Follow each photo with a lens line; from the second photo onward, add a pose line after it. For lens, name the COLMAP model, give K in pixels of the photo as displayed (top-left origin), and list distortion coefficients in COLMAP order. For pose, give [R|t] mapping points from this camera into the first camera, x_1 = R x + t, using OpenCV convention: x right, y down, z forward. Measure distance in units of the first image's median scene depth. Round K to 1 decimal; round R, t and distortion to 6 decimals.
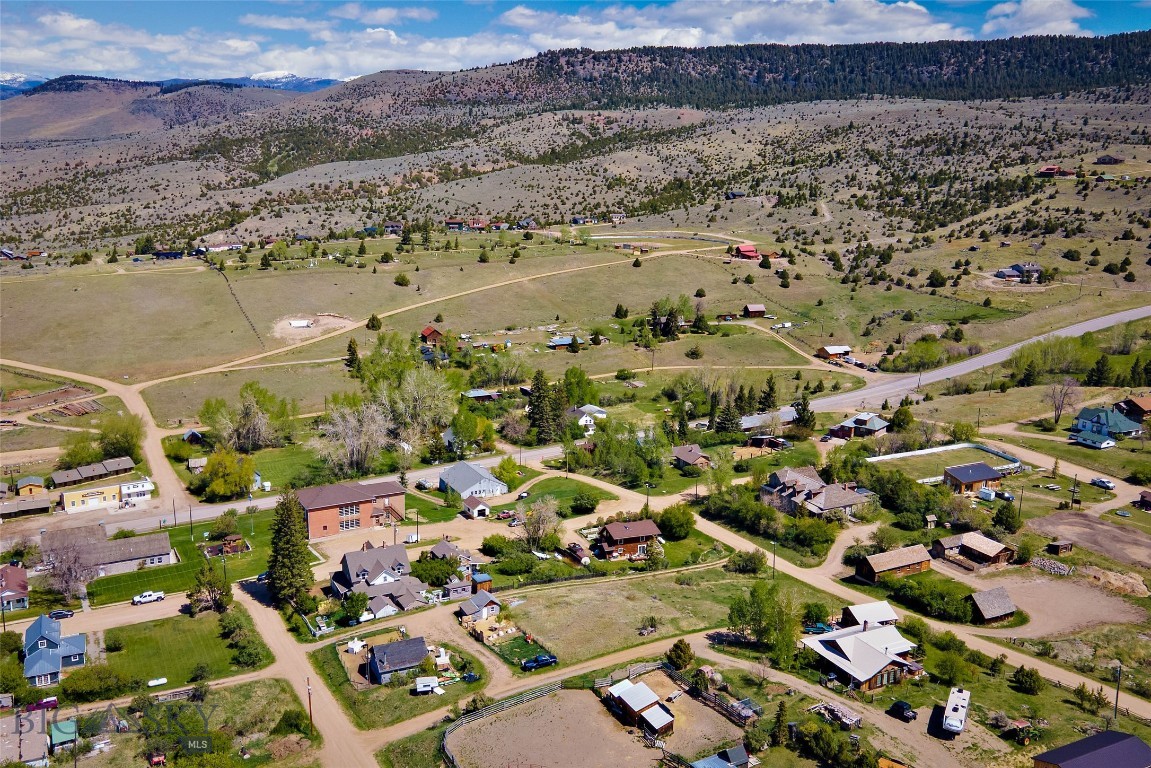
lens RADIAL K [[996.3, 0, 577.4], [0, 996.3, 389.3], [0, 0, 1]] dist [0.011821, 0.049356]
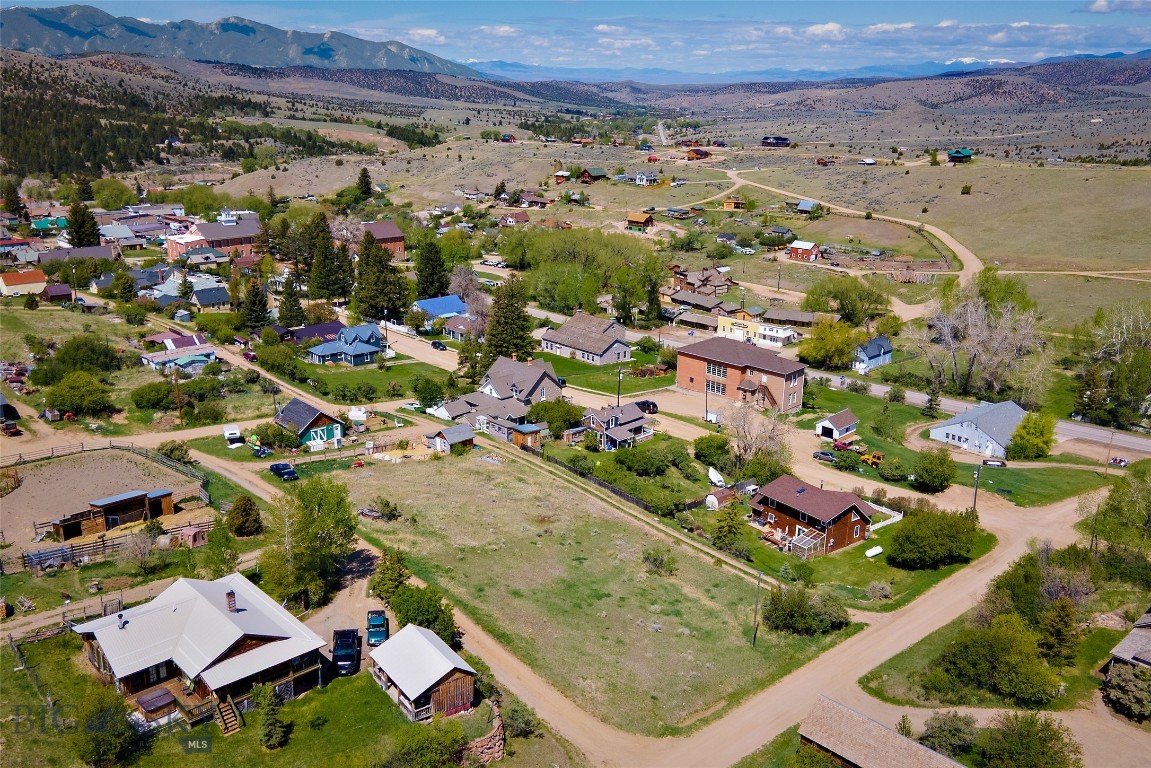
lens RADIAL K [[992.1, 0, 575.5], [0, 992.1, 384.0], [0, 0, 1]] dist [0.082749, -0.183916]
pose [[0.271860, 0.268077, -0.924244, 0.081912], [-0.232981, 0.950180, 0.207070, -0.001607], [0.933709, 0.159037, 0.320773, 0.103786]]
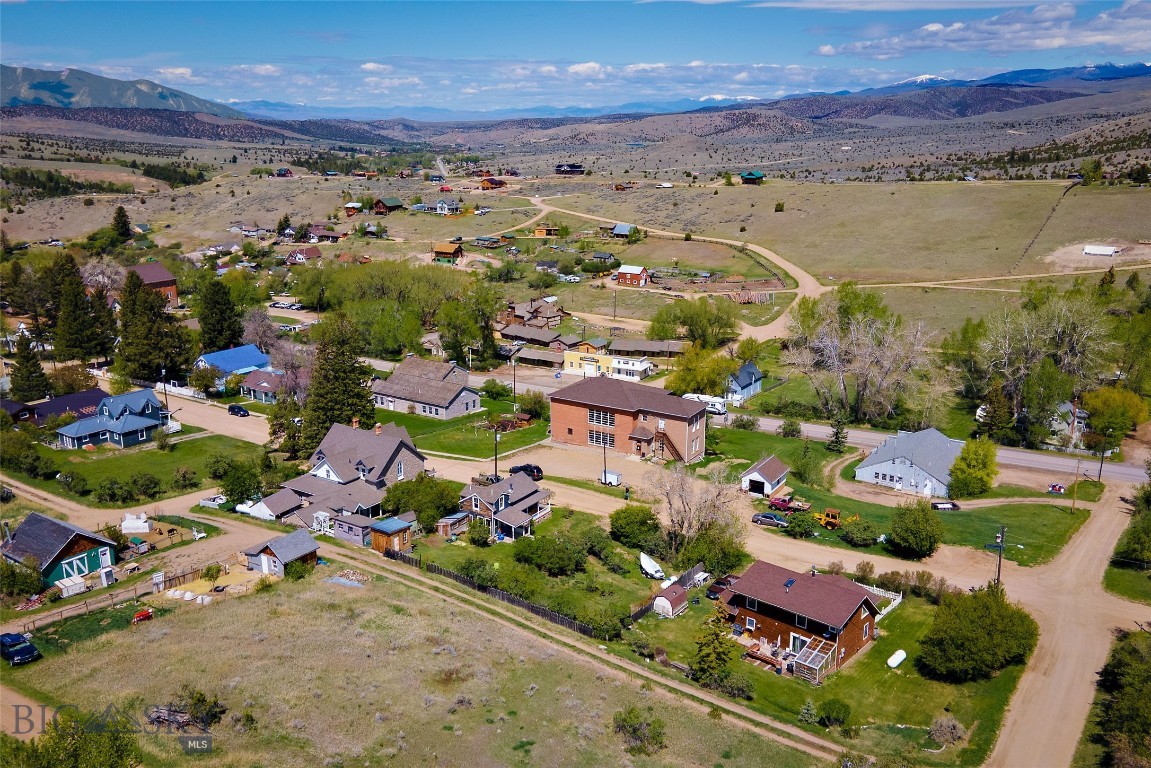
lens RADIAL K [[996.3, 0, 577.4], [0, 996.3, 389.3], [0, 0, 1]] dist [0.011821, 0.049356]
pose [[0.476214, 0.214013, -0.852888, 0.054269], [-0.198495, 0.971058, 0.132835, 0.002852], [0.856633, 0.106037, 0.504913, 0.106273]]
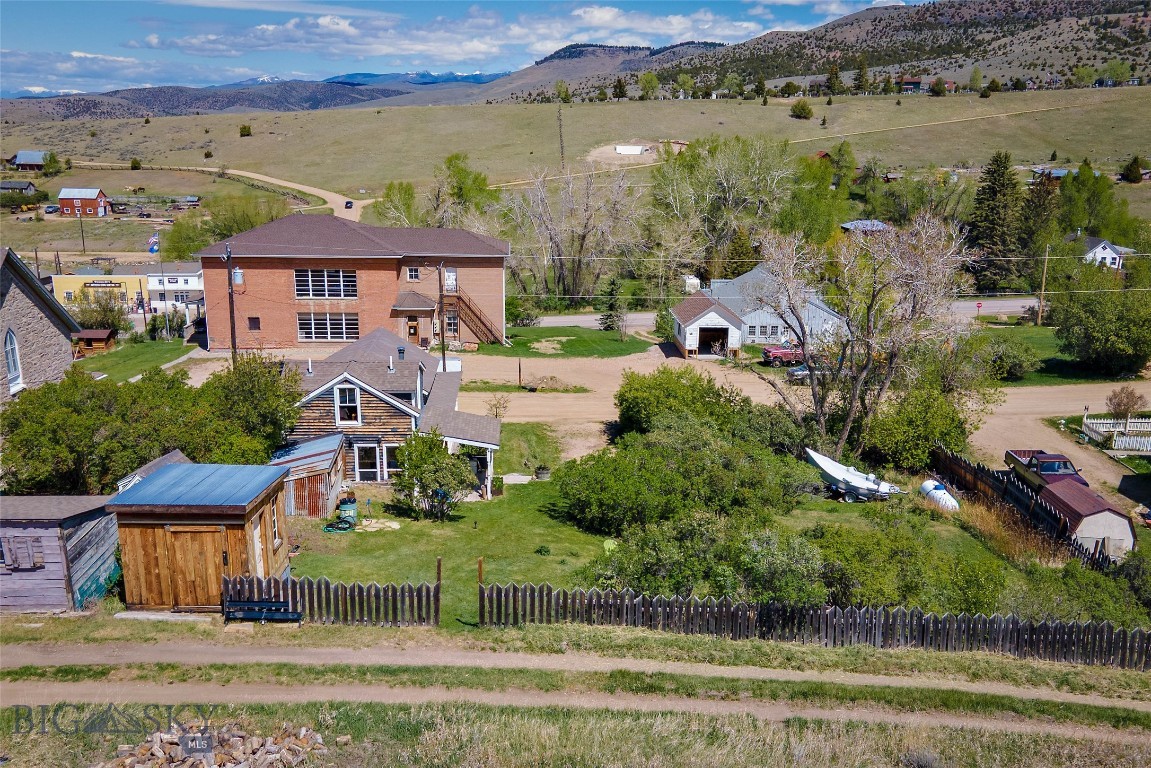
lens RADIAL K [[996.3, 0, 577.4], [0, 996.3, 389.3], [0, 0, 1]] dist [0.011821, 0.049356]
pose [[0.894366, 0.108211, -0.434050, -0.000035], [-0.099738, 0.994113, 0.042327, 0.022117], [0.436075, 0.005435, 0.899894, 0.120200]]
